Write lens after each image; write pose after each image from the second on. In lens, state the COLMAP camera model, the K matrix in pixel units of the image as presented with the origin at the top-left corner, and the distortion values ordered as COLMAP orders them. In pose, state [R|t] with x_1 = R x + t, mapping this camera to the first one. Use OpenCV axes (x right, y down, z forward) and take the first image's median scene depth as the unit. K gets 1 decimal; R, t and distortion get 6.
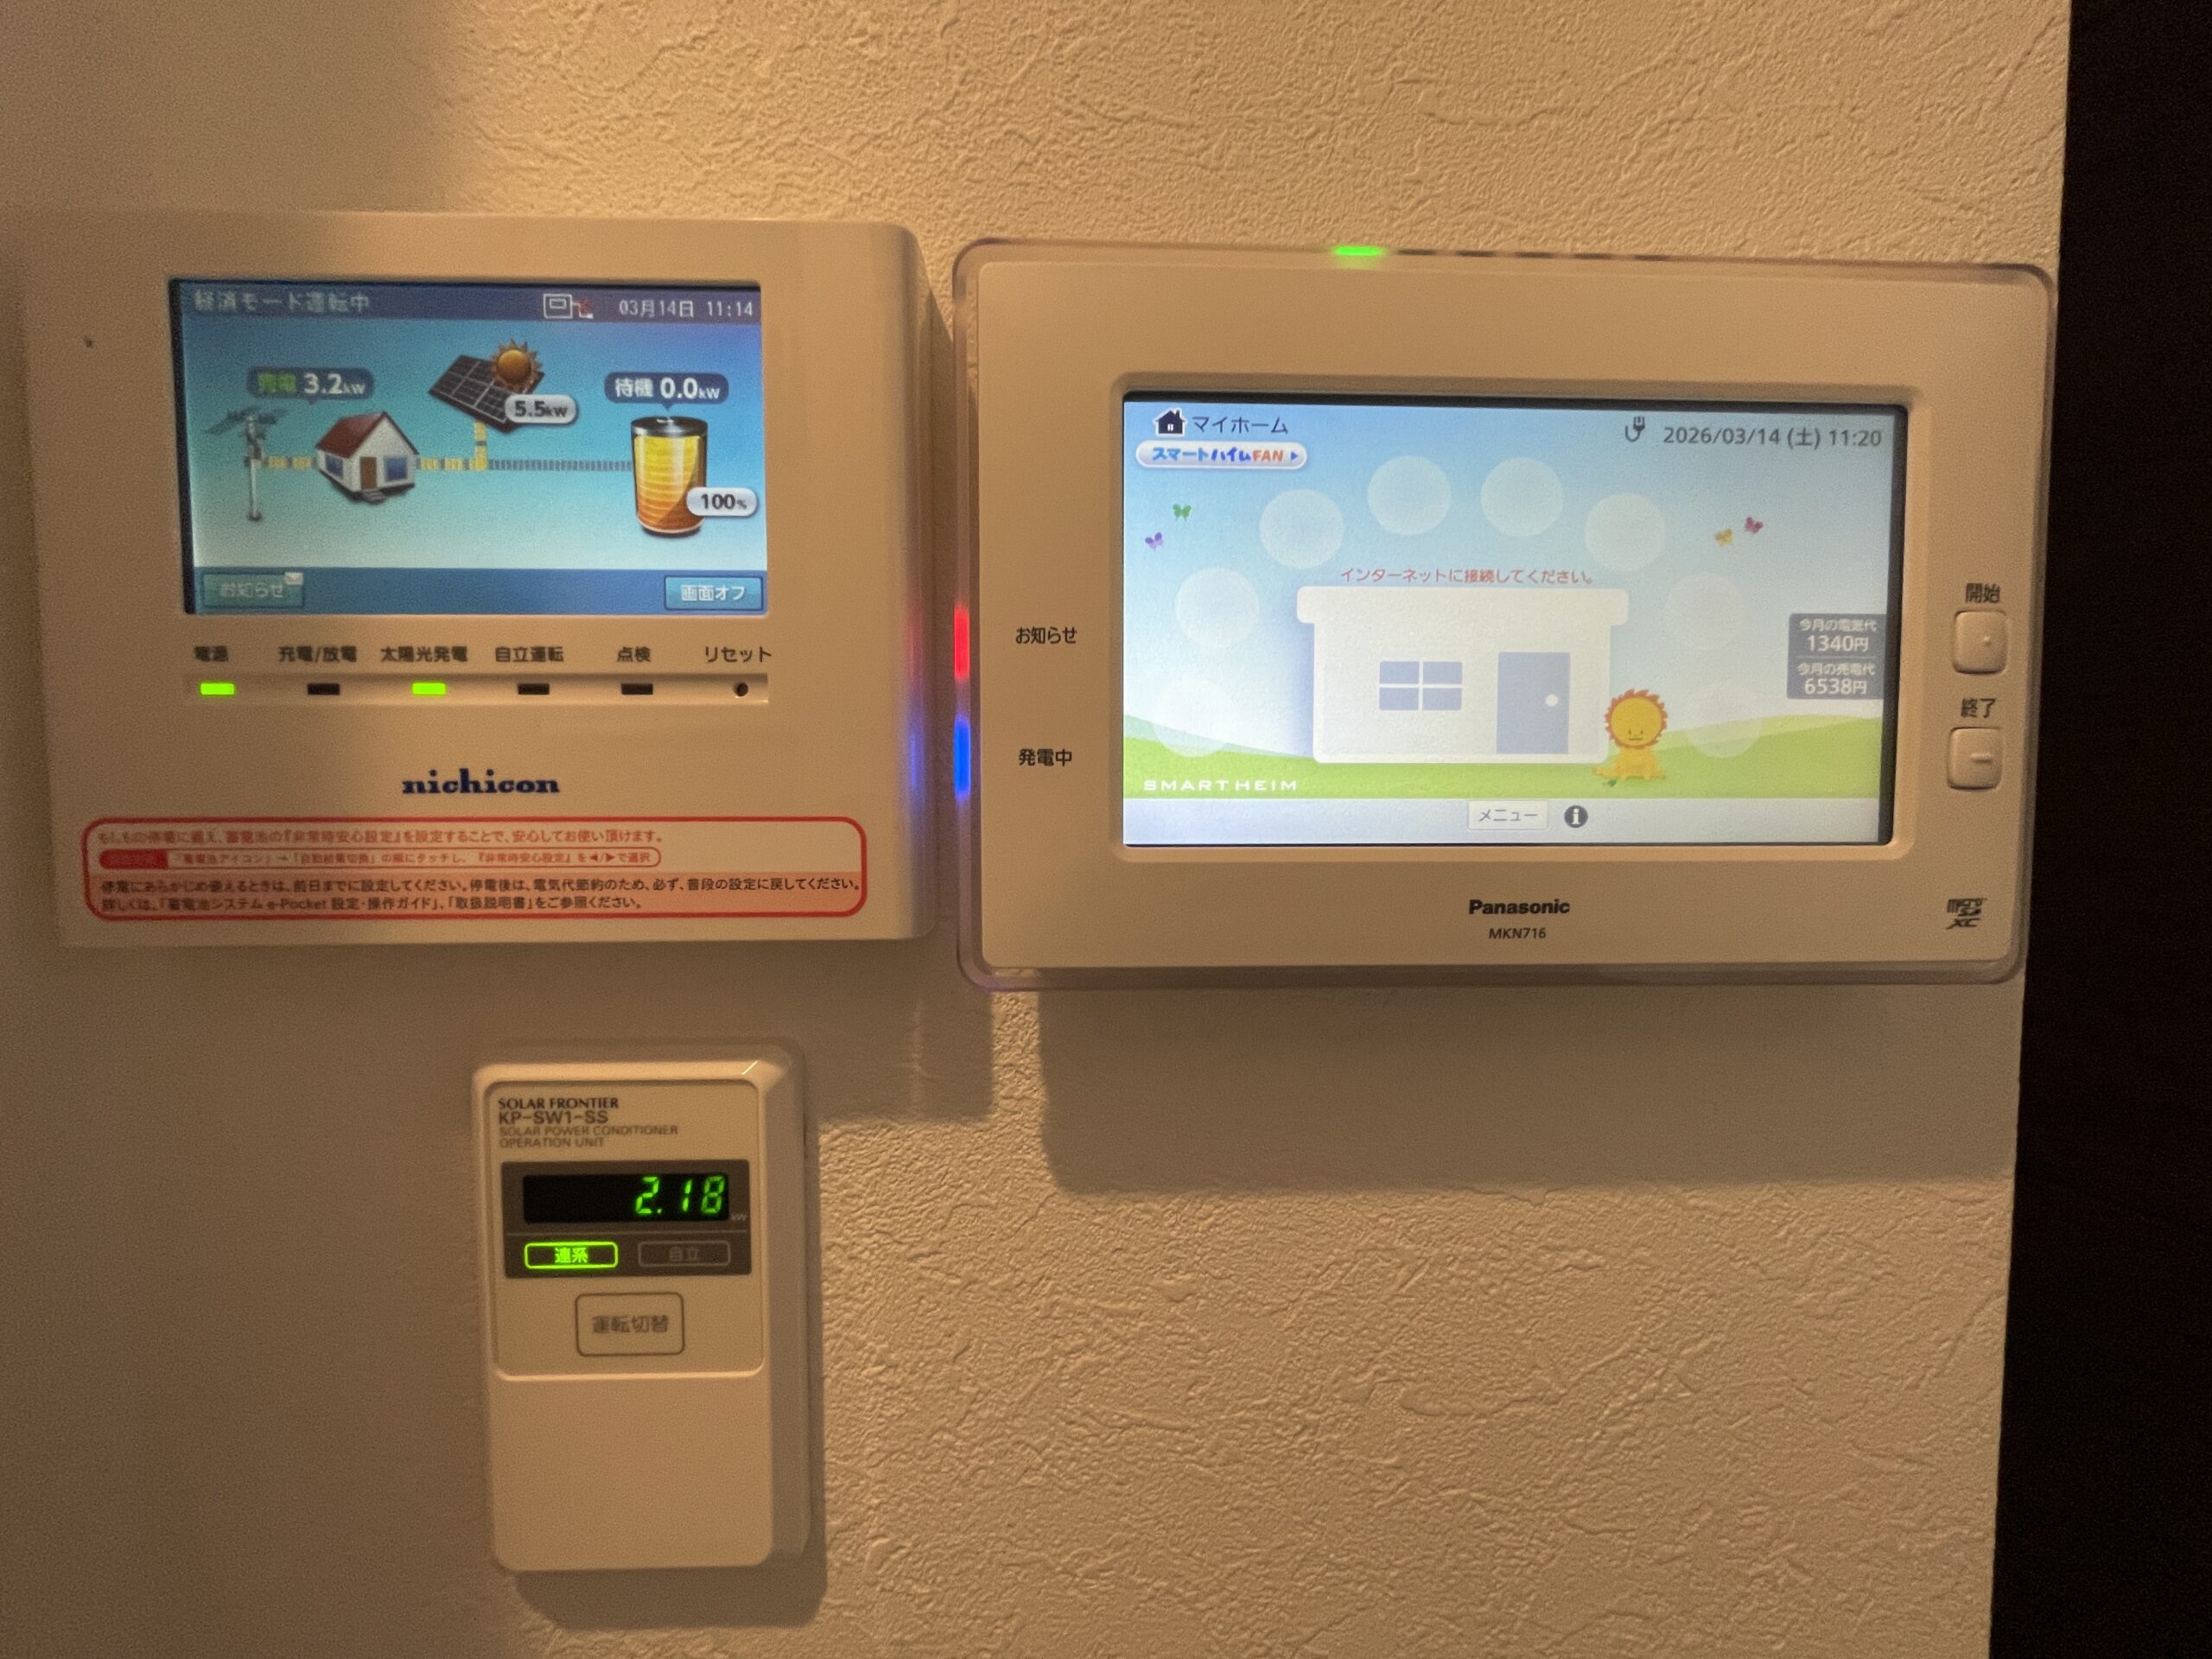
lens RADIAL K [[893.5, 0, 1104.8], [0, 893.5, 827.0], [0, 0, 1]] dist [-0.002860, -0.000524]
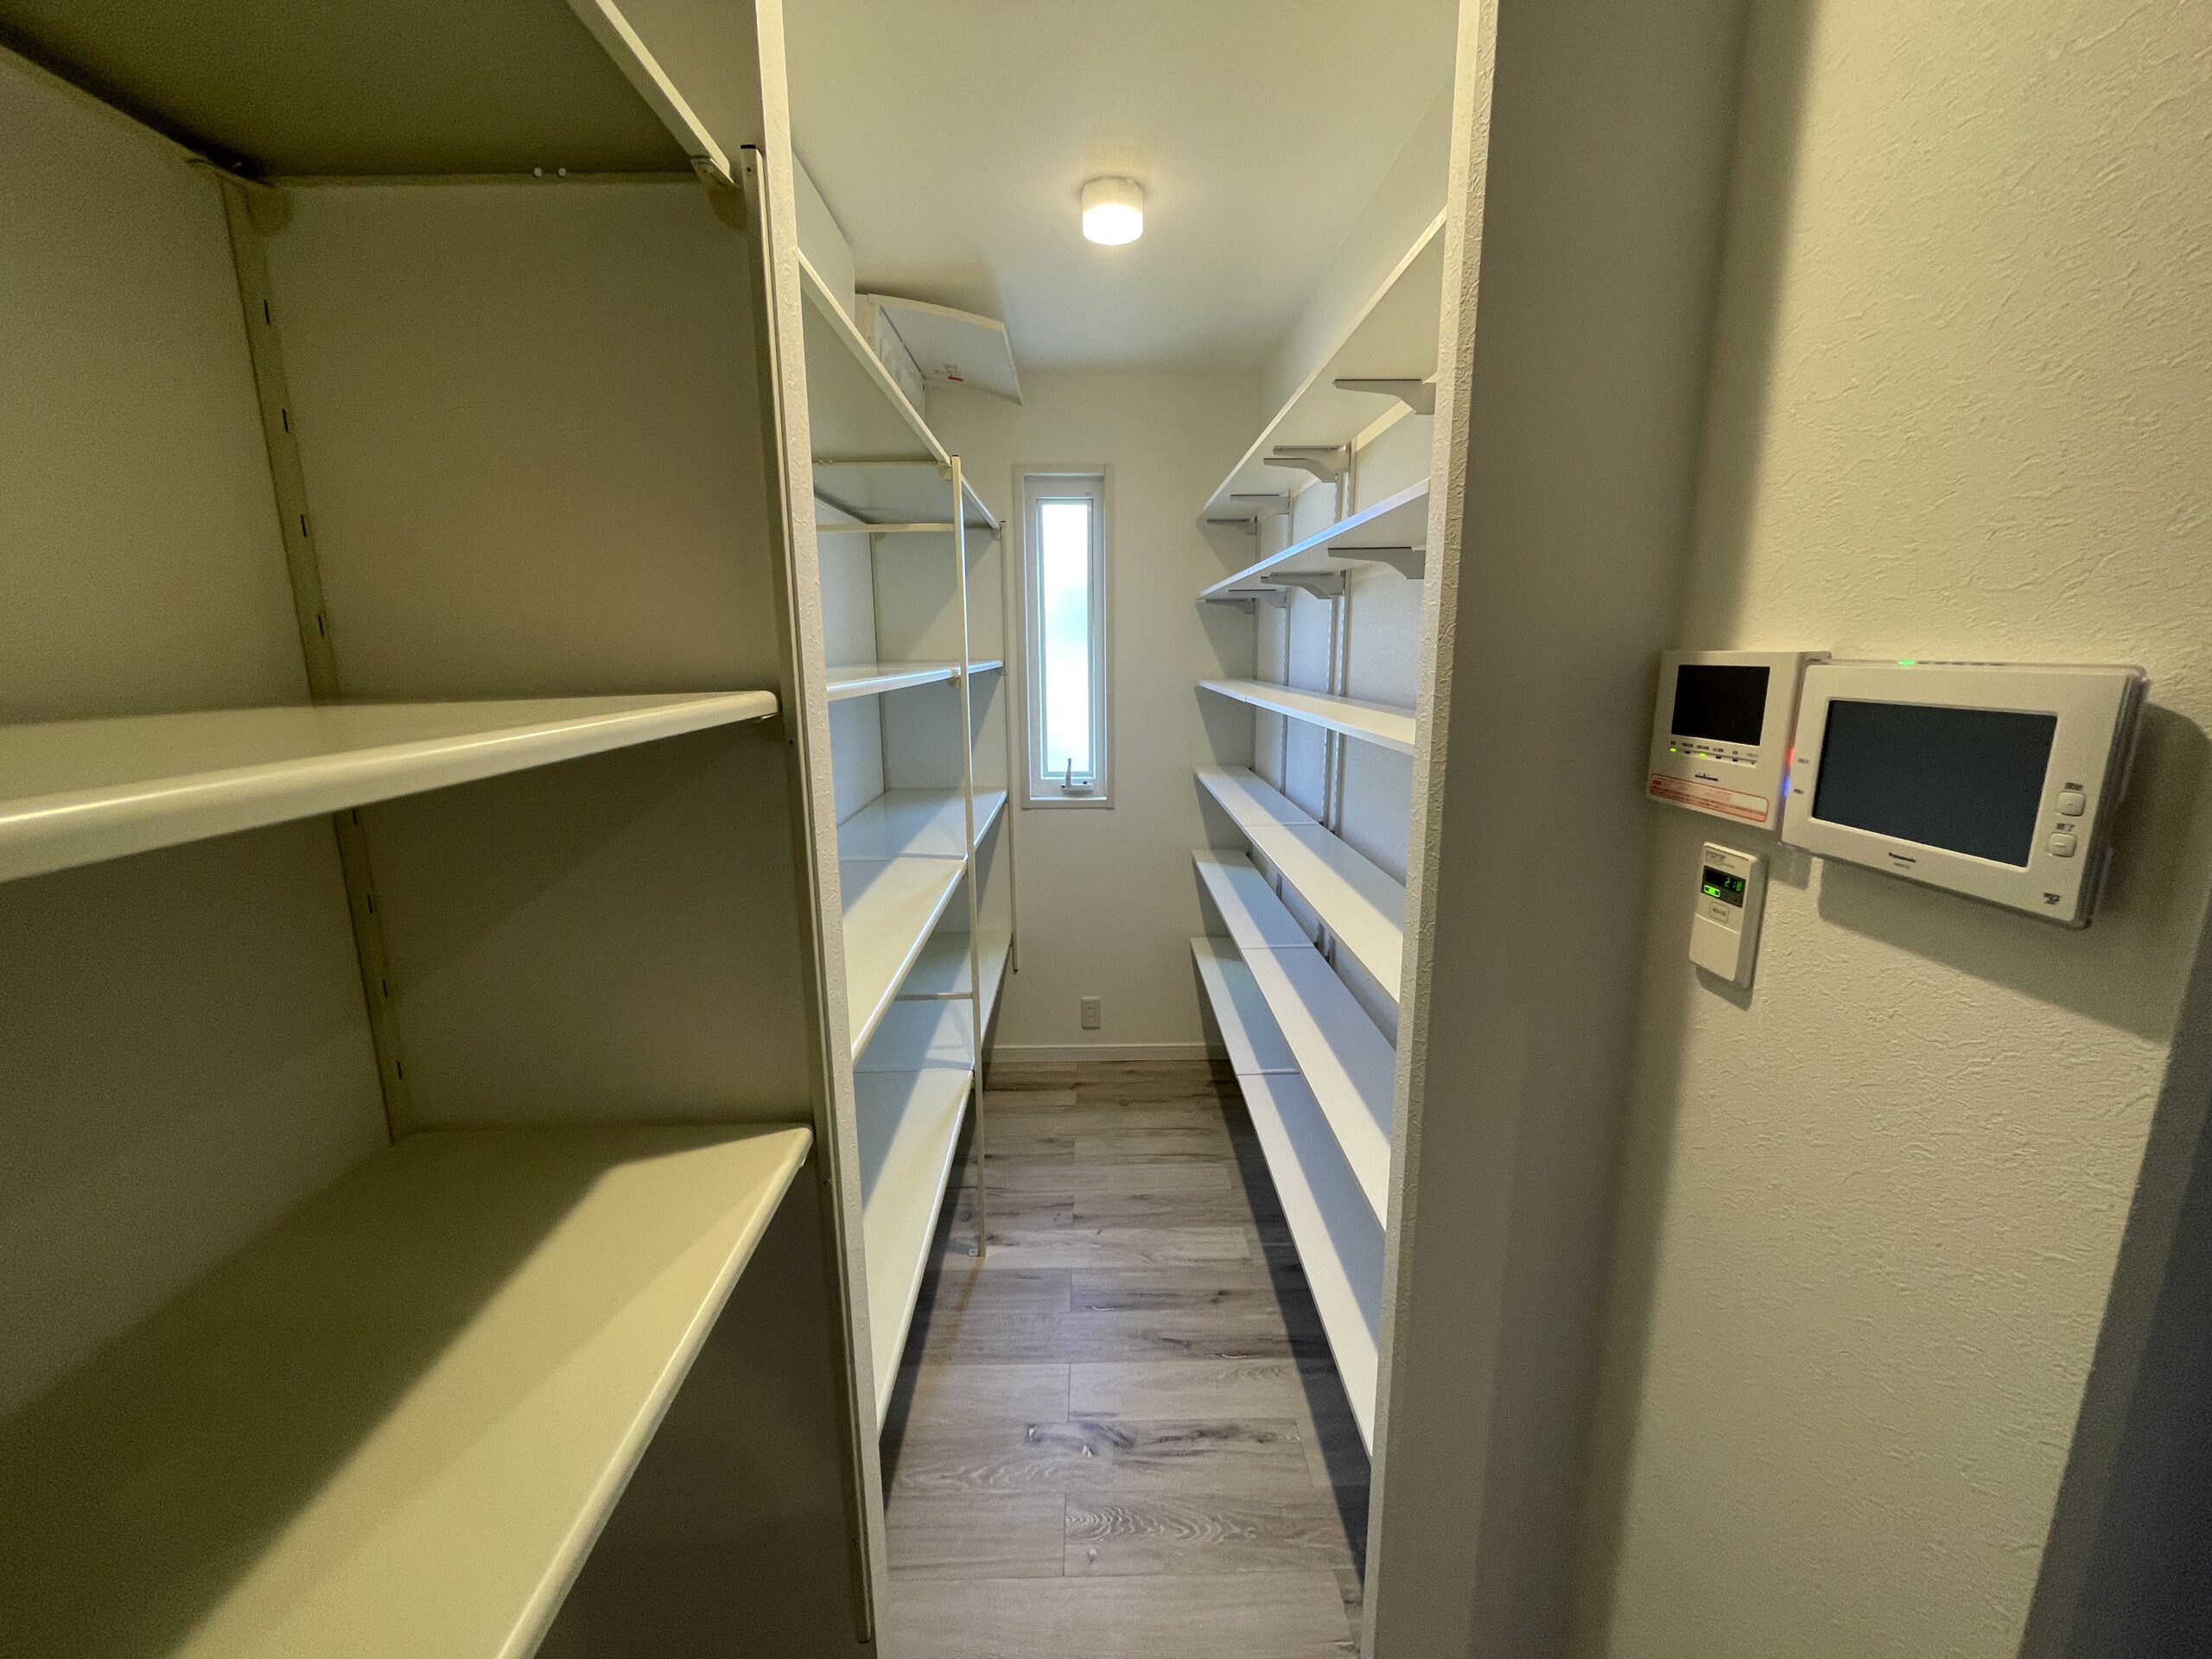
lens RADIAL K [[893.5, 0, 1103.4], [0, 893.5, 829.4], [0, 0, 1]] dist [-0.002860, -0.000524]
pose [[-0.015306, 0.200523, -0.979569, 3.467668], [-0.039923, 0.978780, 0.200985, -0.522652], [0.999086, 0.042183, -0.006976, -1.817983]]
